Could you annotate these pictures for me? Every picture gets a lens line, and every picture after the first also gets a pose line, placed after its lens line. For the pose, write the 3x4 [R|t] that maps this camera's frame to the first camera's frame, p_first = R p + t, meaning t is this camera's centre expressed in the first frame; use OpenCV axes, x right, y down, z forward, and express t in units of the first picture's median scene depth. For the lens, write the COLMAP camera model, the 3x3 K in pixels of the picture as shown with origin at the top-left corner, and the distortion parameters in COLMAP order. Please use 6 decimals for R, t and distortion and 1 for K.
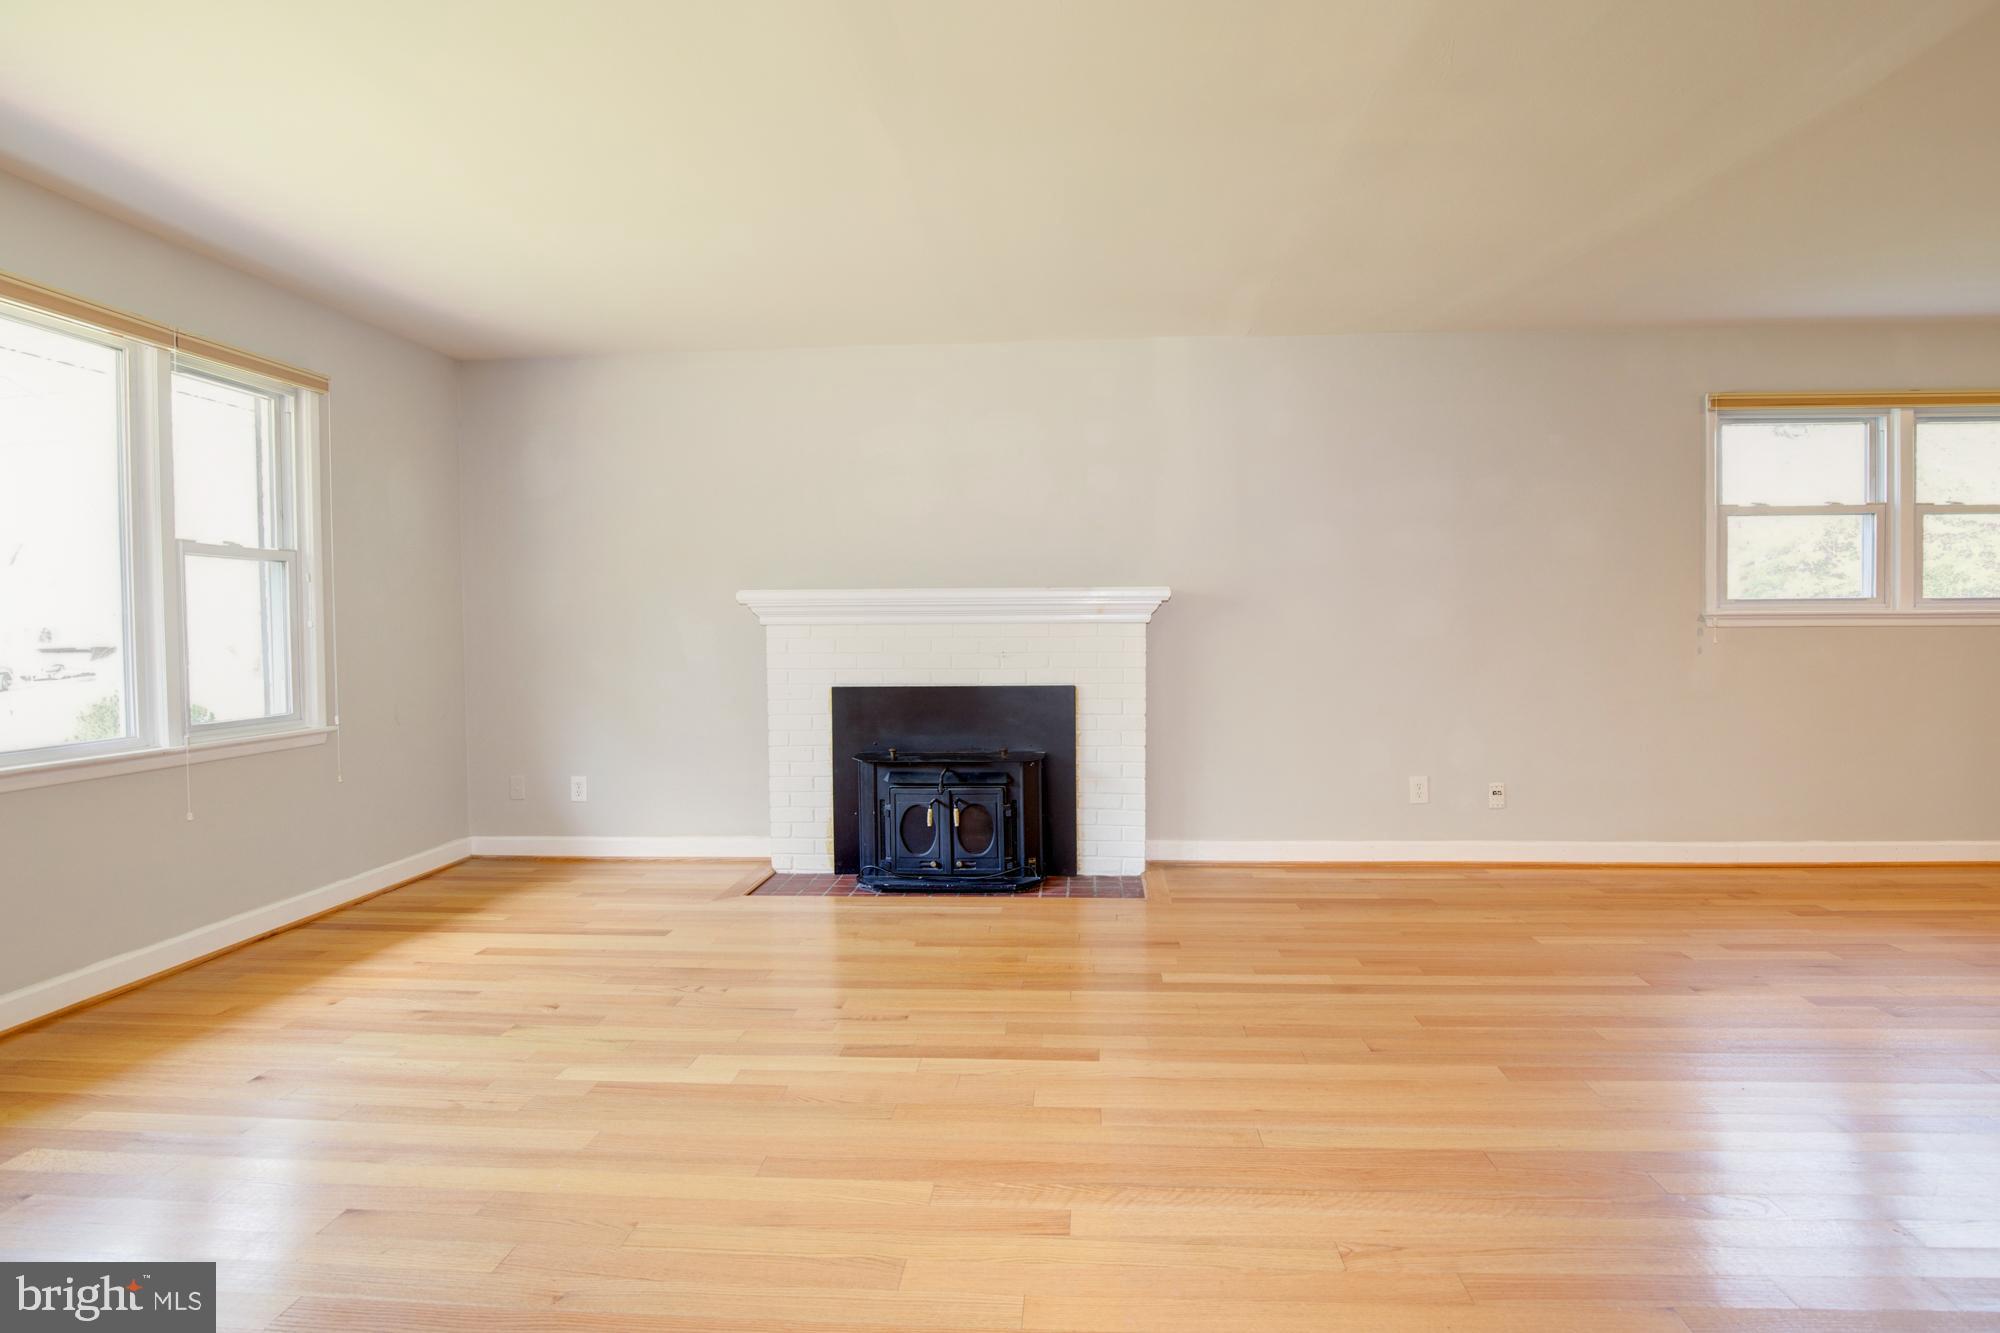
lens RADIAL K [[1004.3, 0, 1016.2], [0, 1004.3, 671.6], [0, 0, 1]] dist [-0.023819, -0.000553]
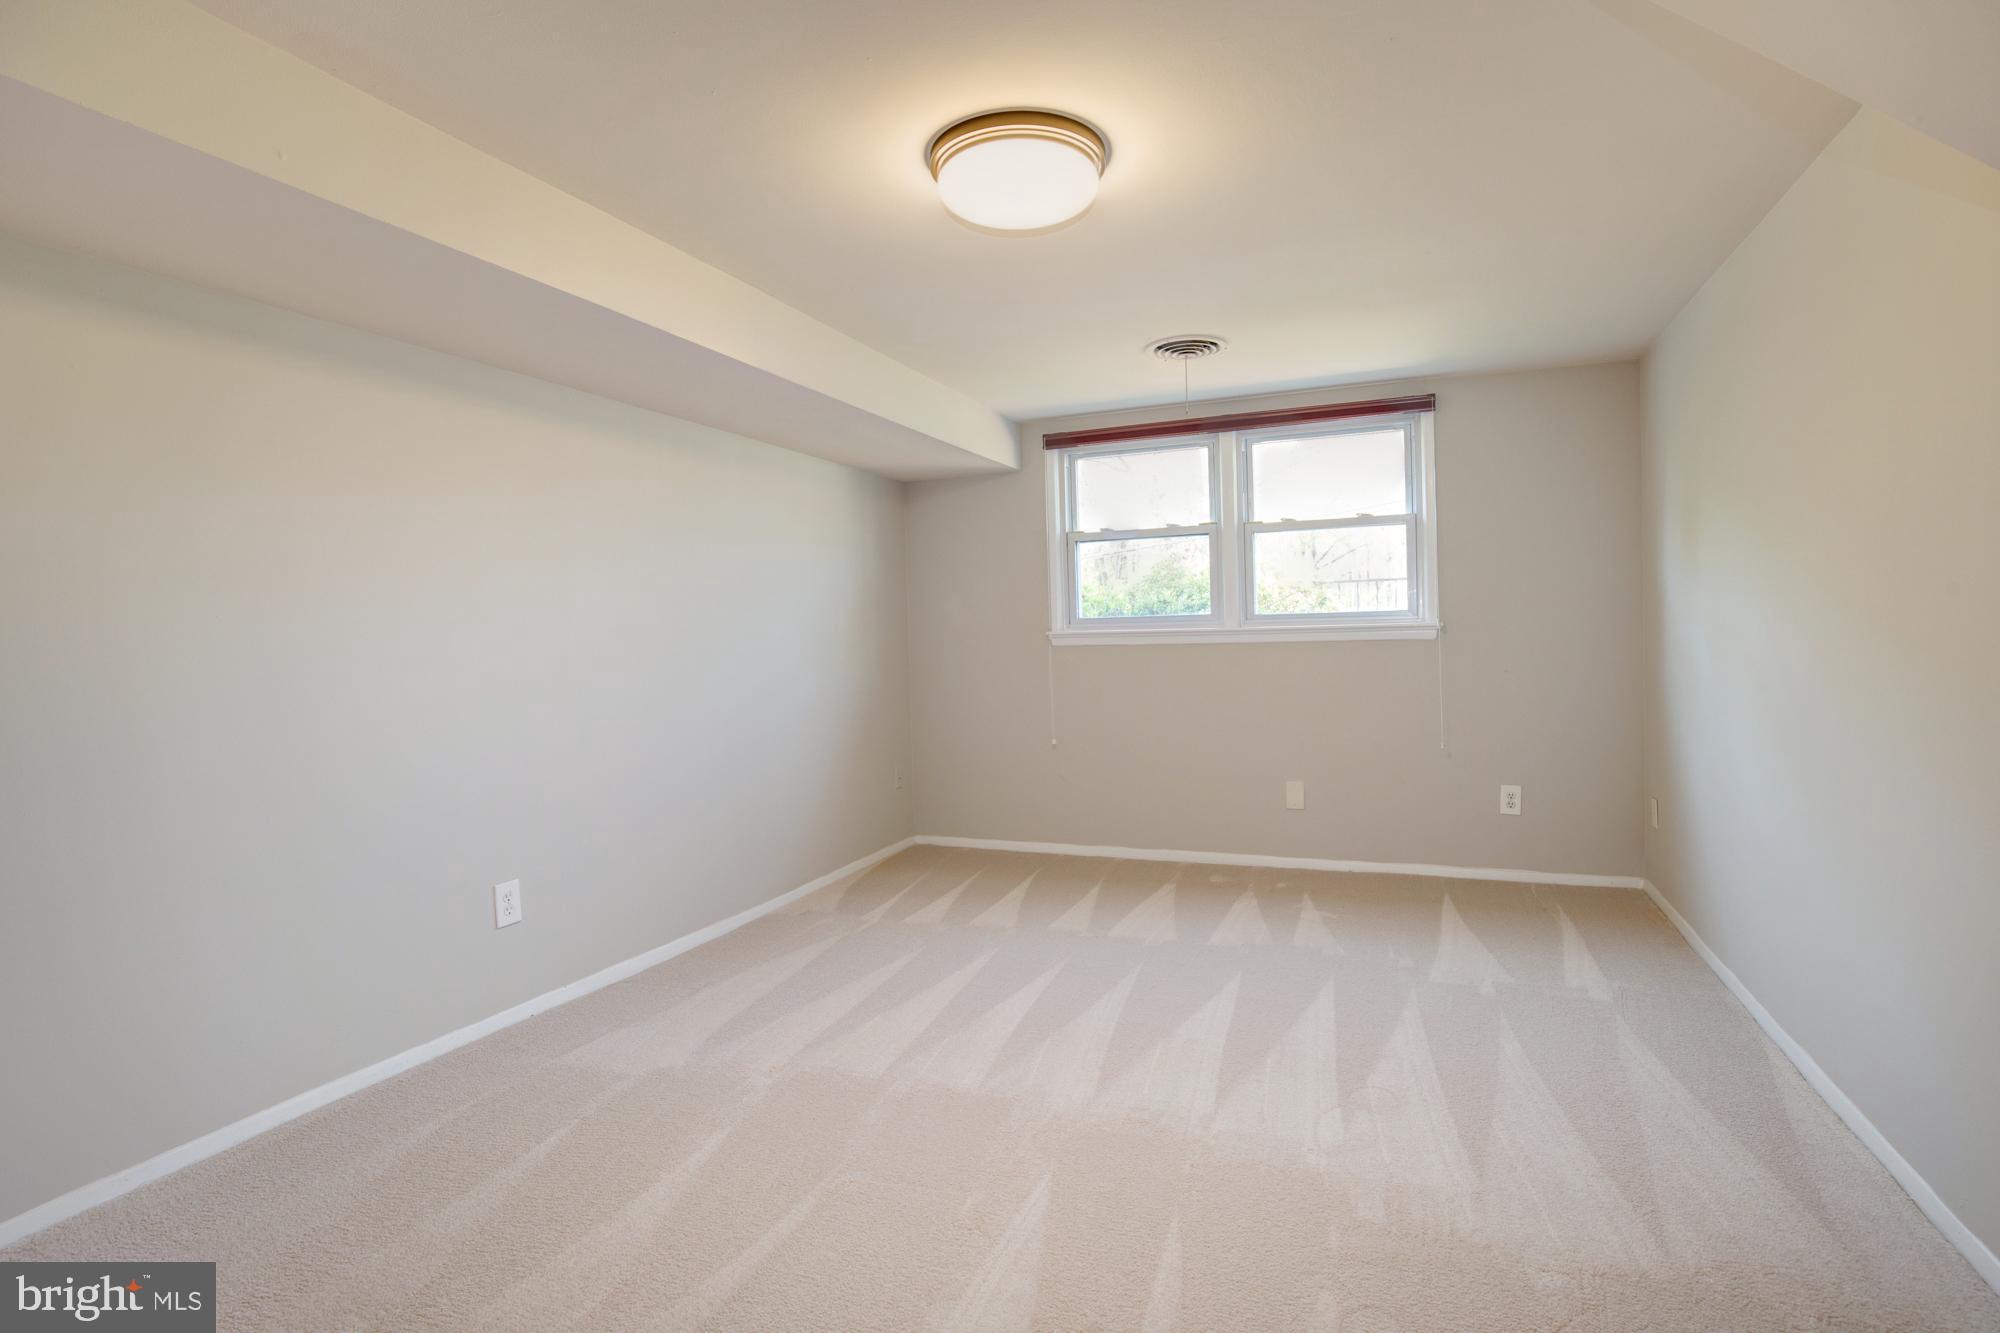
lens RADIAL K [[1004.3, 0, 1003.5], [0, 1004.3, 656.2], [0, 0, 1]] dist [-0.023819, -0.000553]
pose [[0.957704, -0.004332, -0.287724, 0.969992], [0.001194, 0.999938, -0.011082, -0.021884], [0.287754, 0.010270, 0.957649, -0.061282]]
